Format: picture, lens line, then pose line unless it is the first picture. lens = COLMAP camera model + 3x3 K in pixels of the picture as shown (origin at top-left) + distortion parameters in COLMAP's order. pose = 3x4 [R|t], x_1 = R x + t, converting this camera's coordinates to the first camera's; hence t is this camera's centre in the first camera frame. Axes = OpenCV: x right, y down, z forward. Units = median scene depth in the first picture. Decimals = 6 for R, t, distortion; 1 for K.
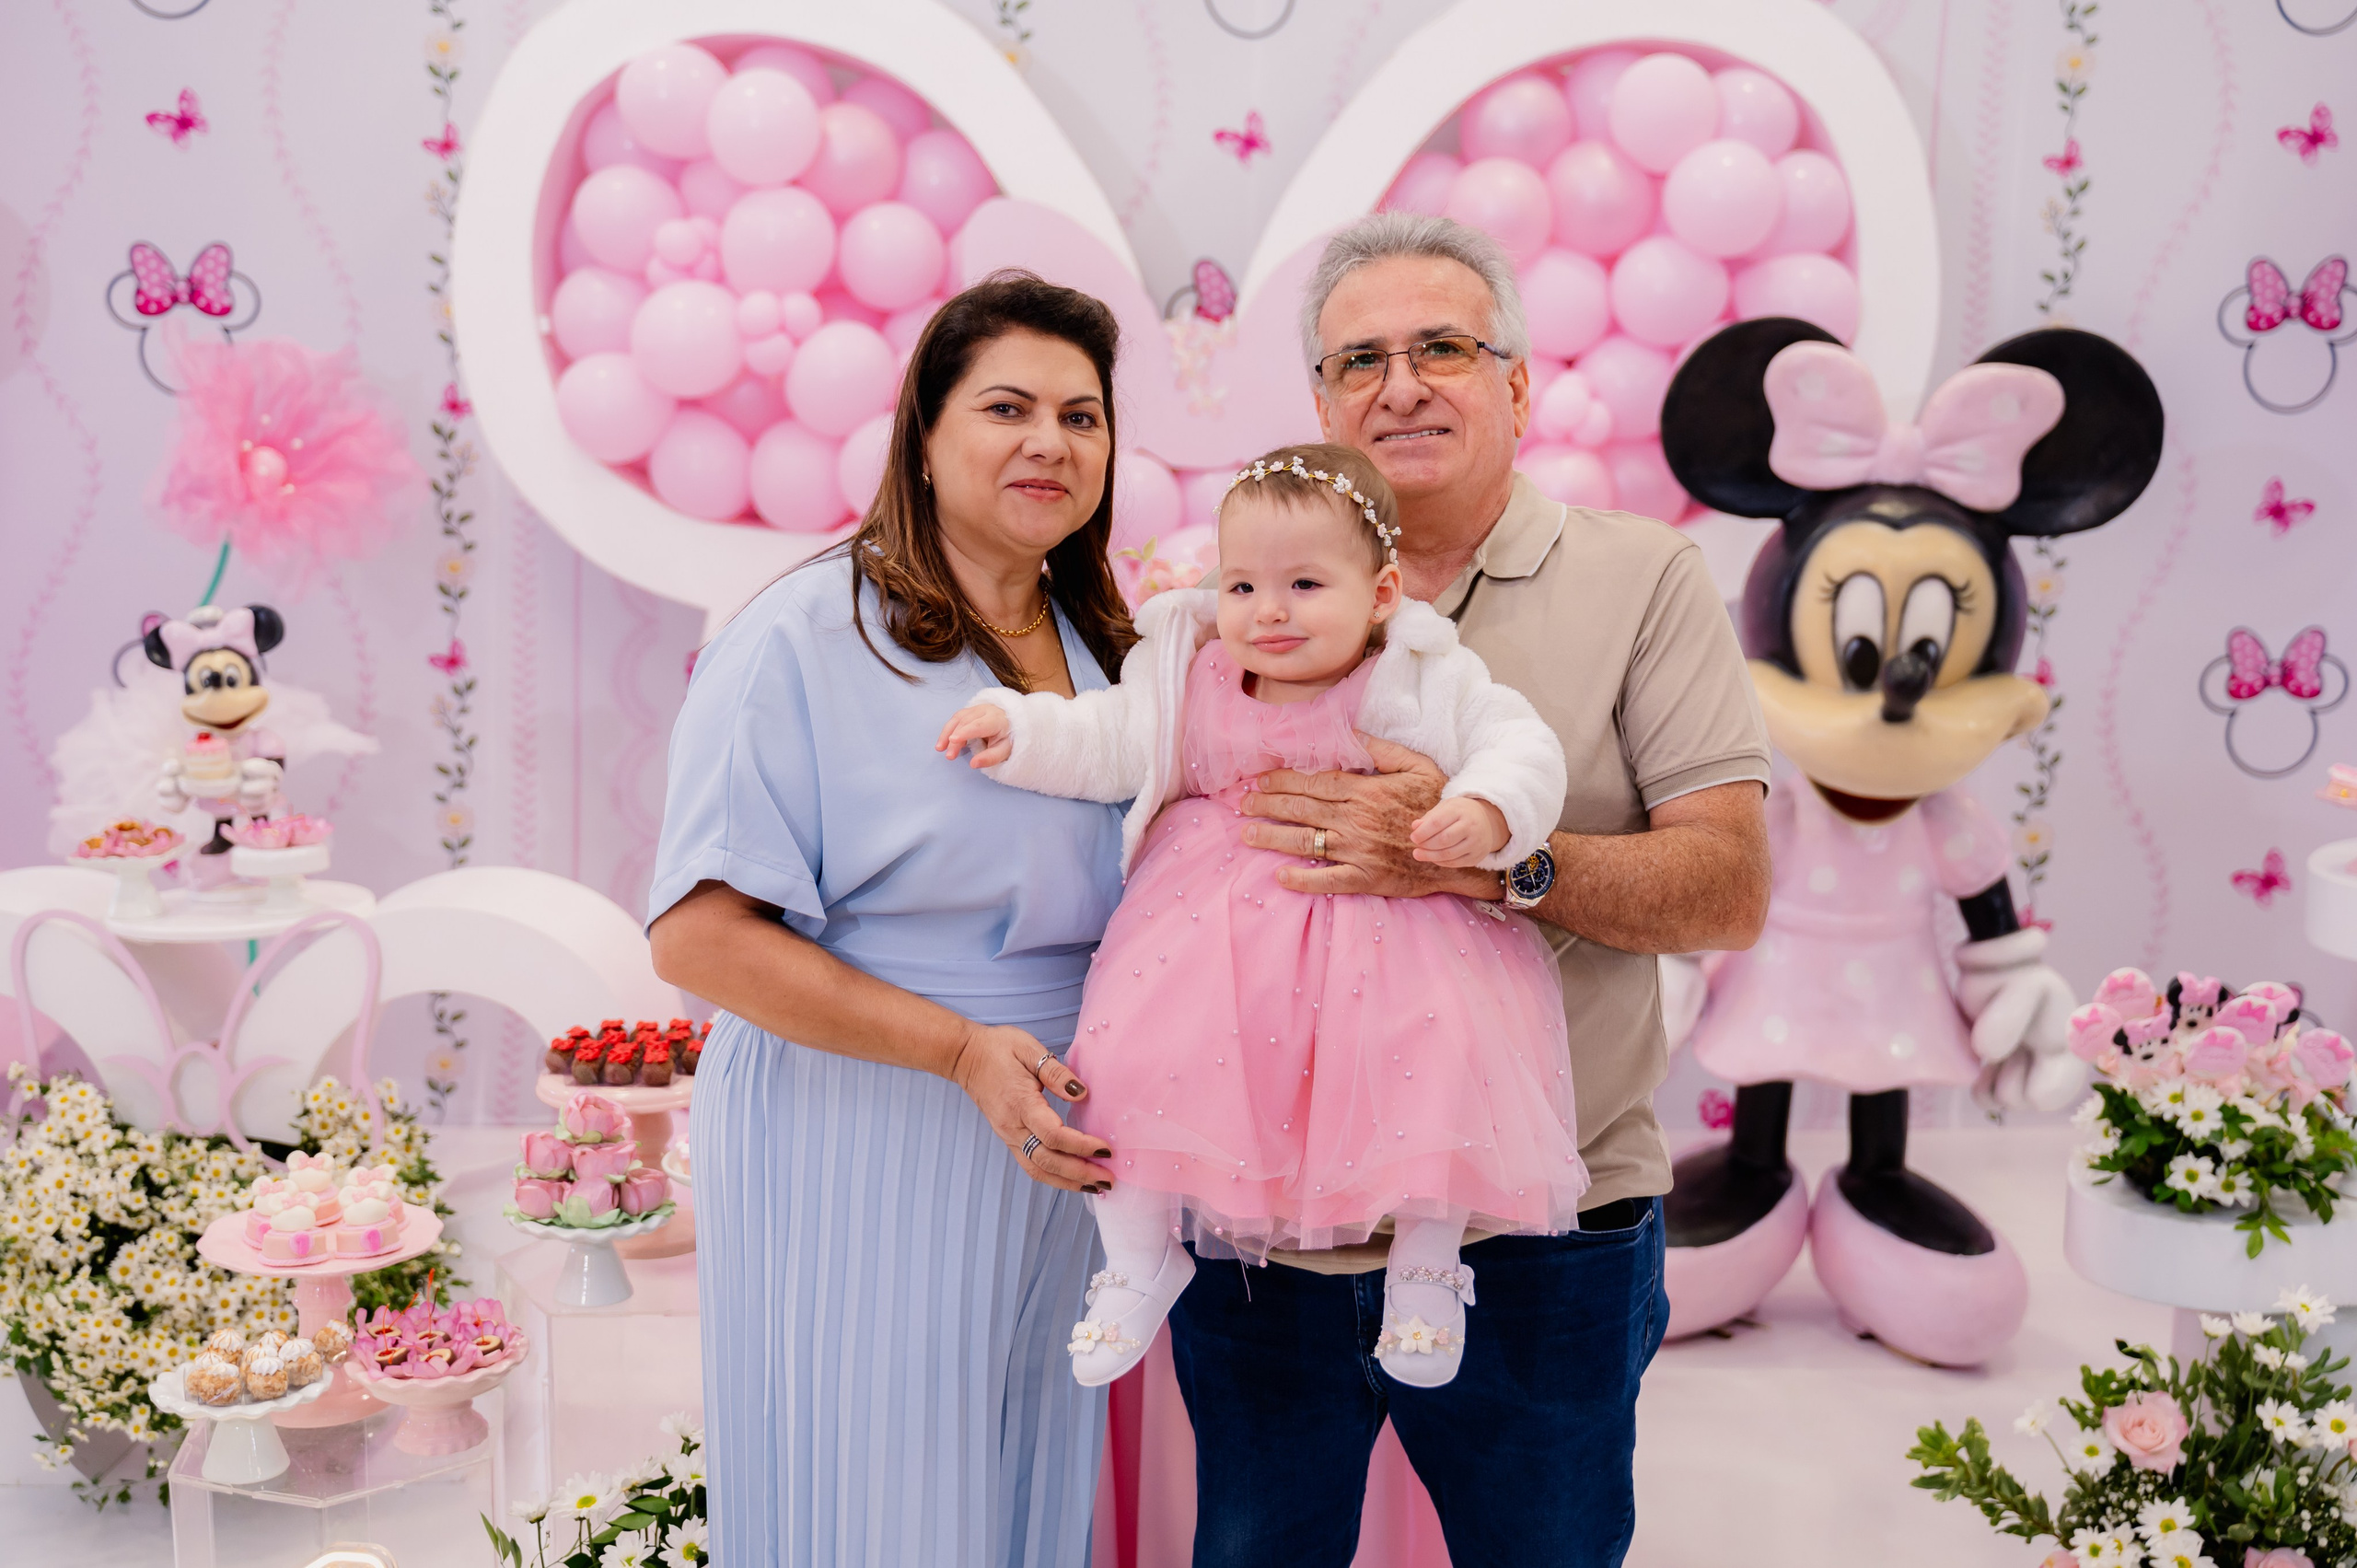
lens RADIAL K [[2743.8, 0, 1192.0], [0, 2743.8, 762.4], [0, 0, 1]] dist [0.014004, -0.032729]
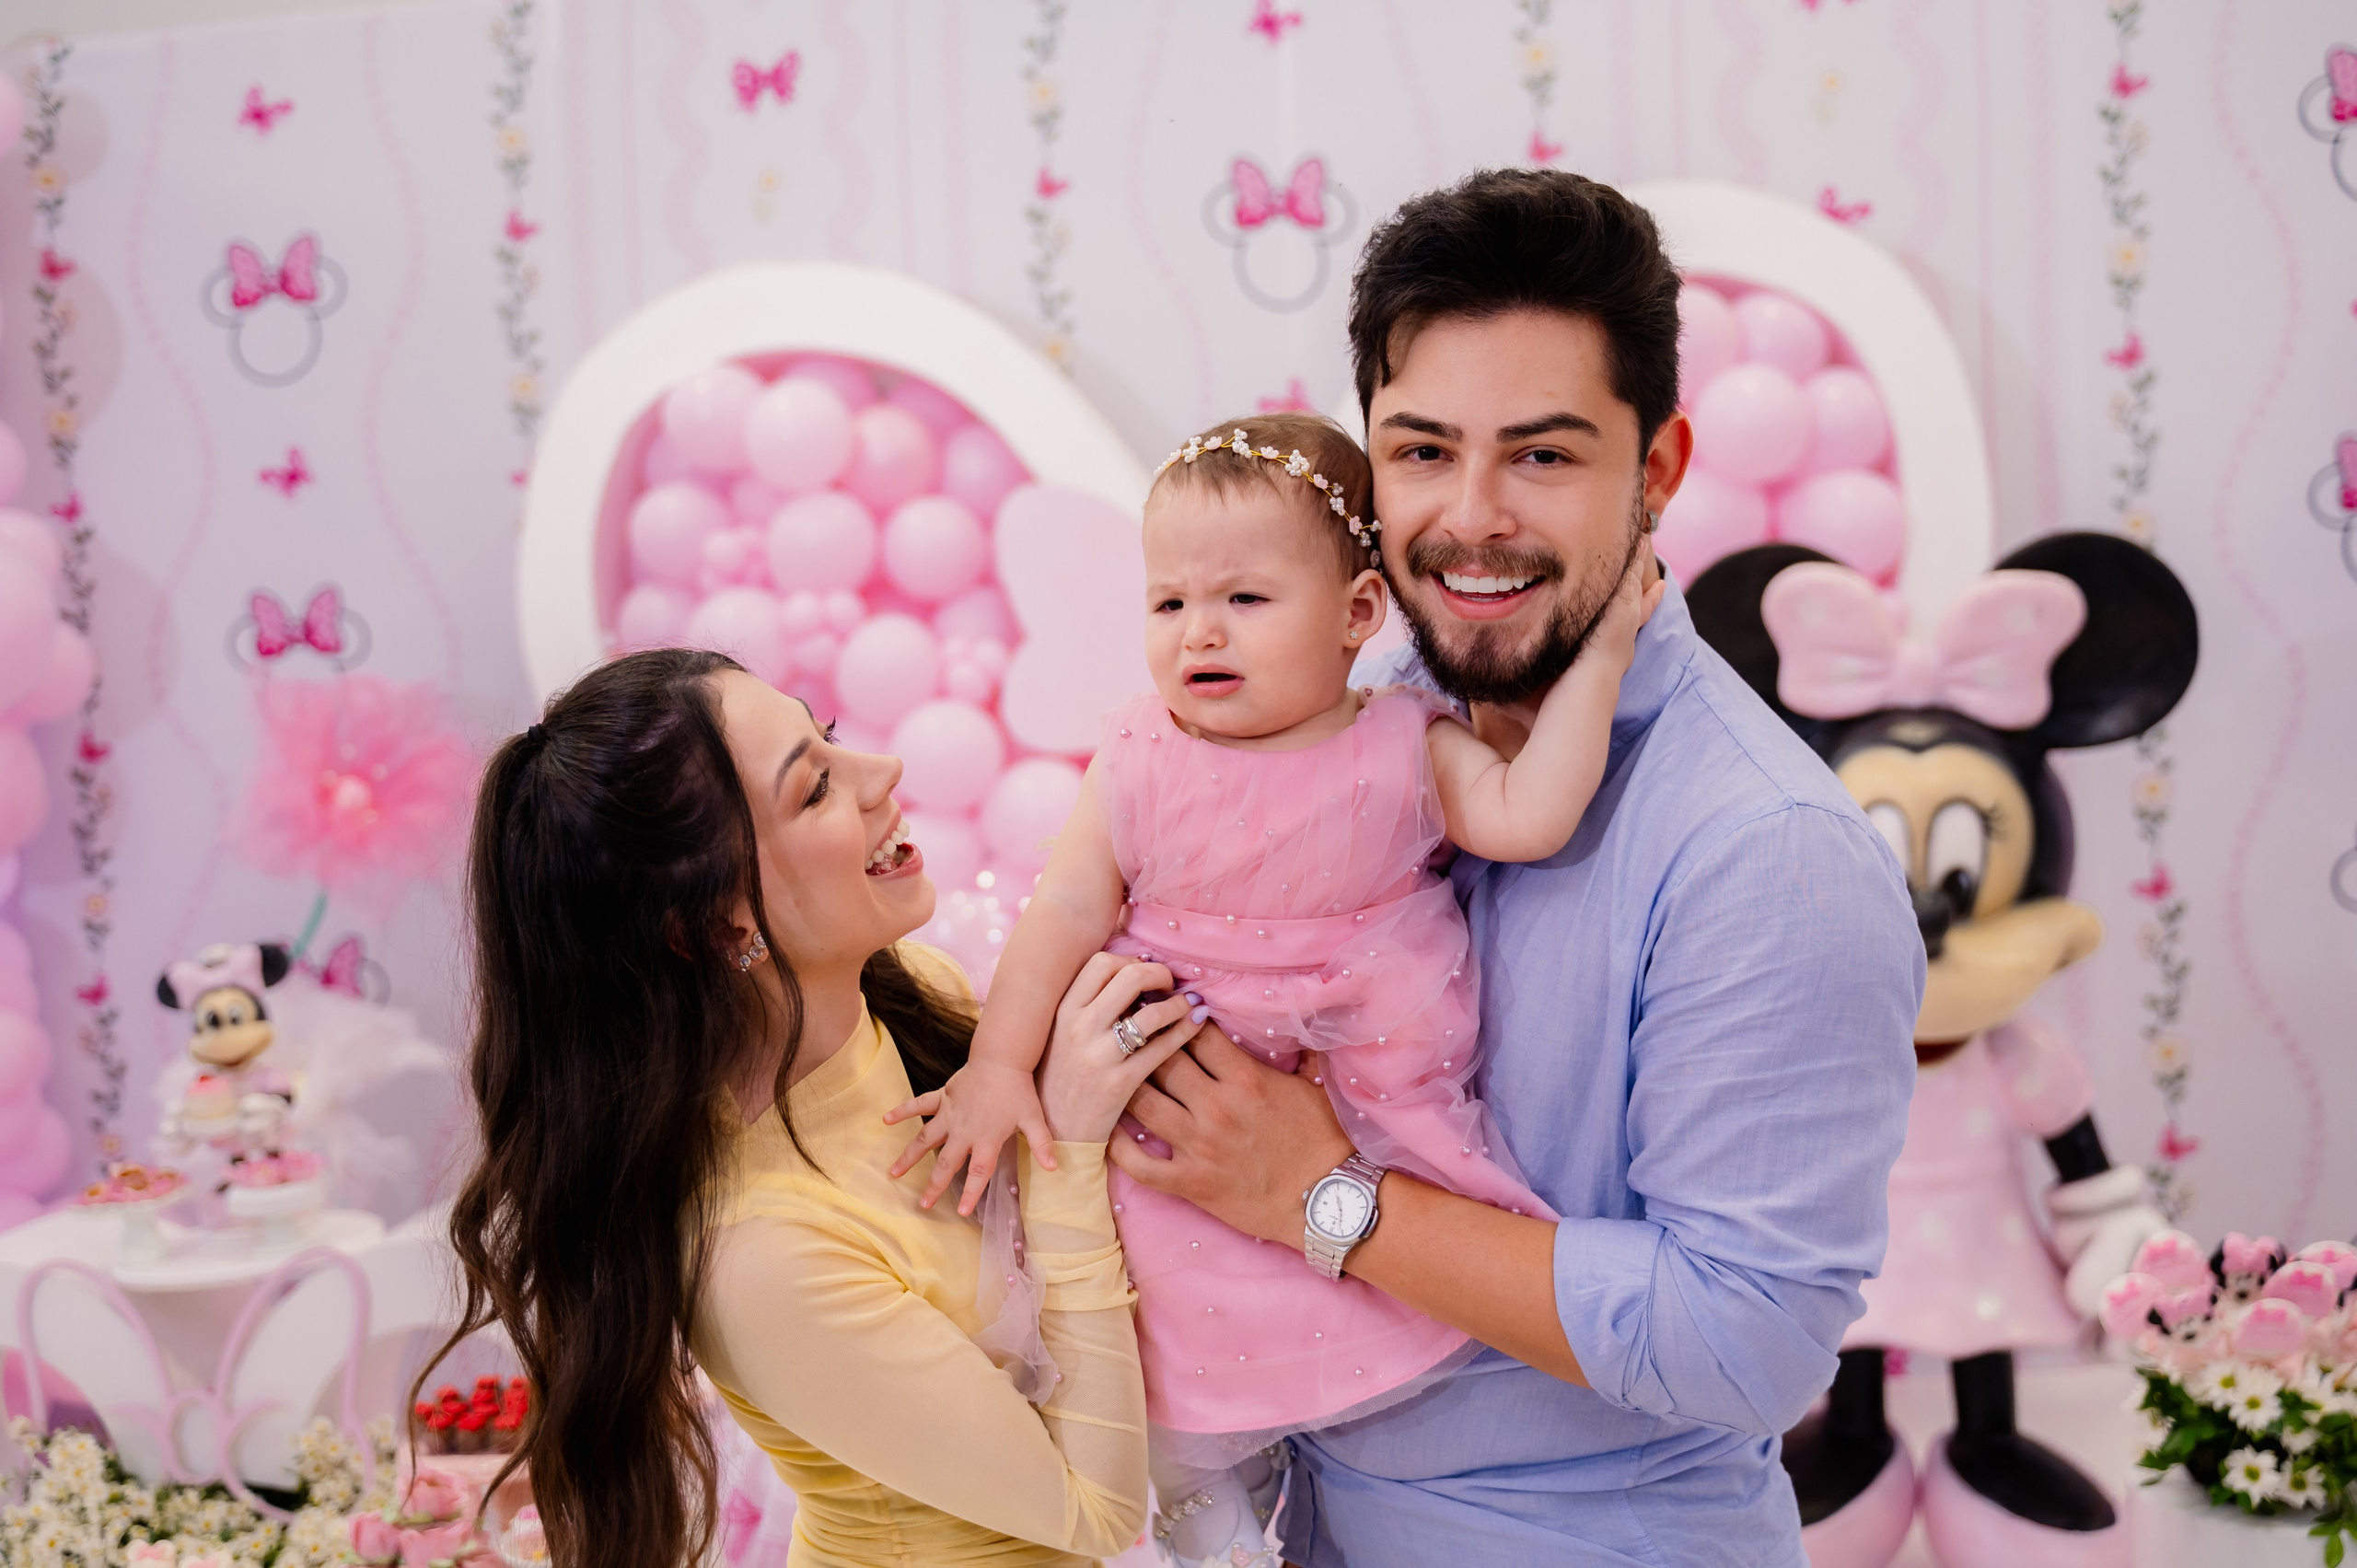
lens RADIAL K [[2535.7, 0, 1174.9], [0, 2535.7, 747.1], [0, 0, 1]] dist [0.016815, -0.030260]
pose [[0.990331, -0.070512, -0.119472, 0.108657], [0.058994, 0.993500, -0.097353, -0.017206], [0.125560, 0.089364, 0.988053, 0.106103]]
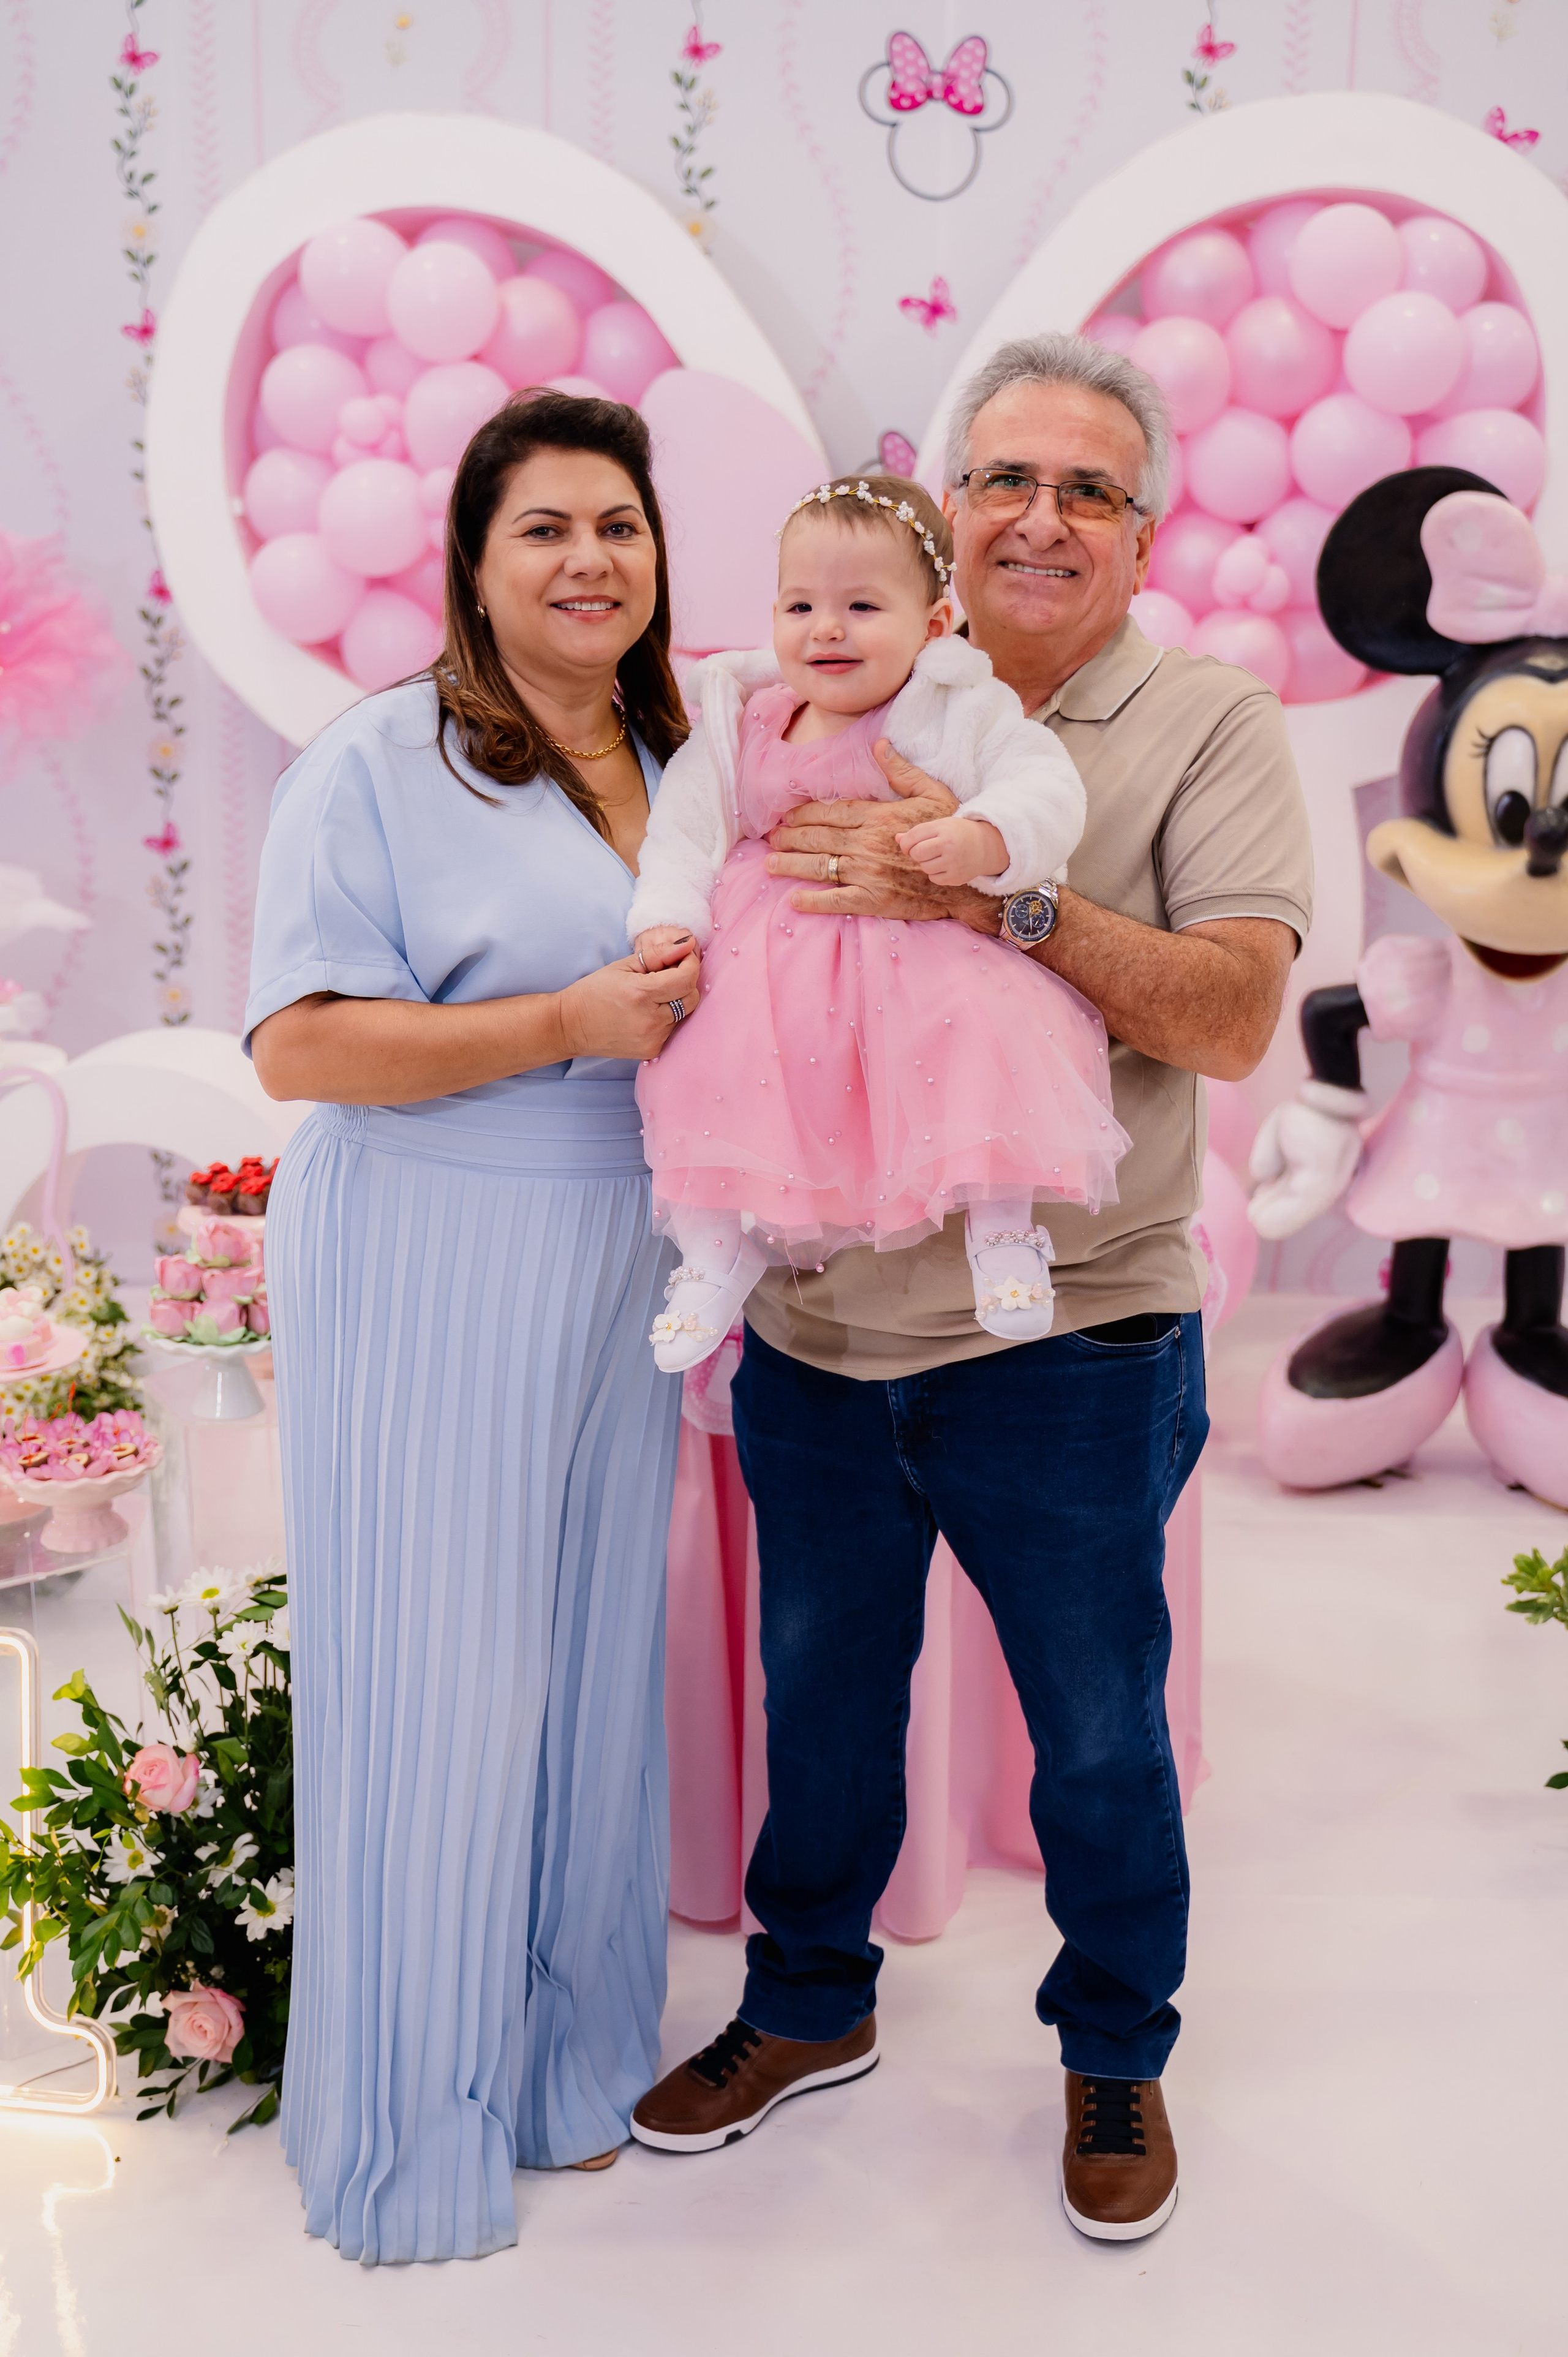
lens RADIAL K [[2677.5, 0, 777.8], [0, 2677.5, 1247.6], [0, 0, 1]] dist [0.006589, -0.010219]
pose [[0.997266, 0.002559, -0.073855, 0.049256], [0.004930, 0.994869, 0.101051, 0.019419], [0.073734, -0.101139, 0.992136, -0.004462]]
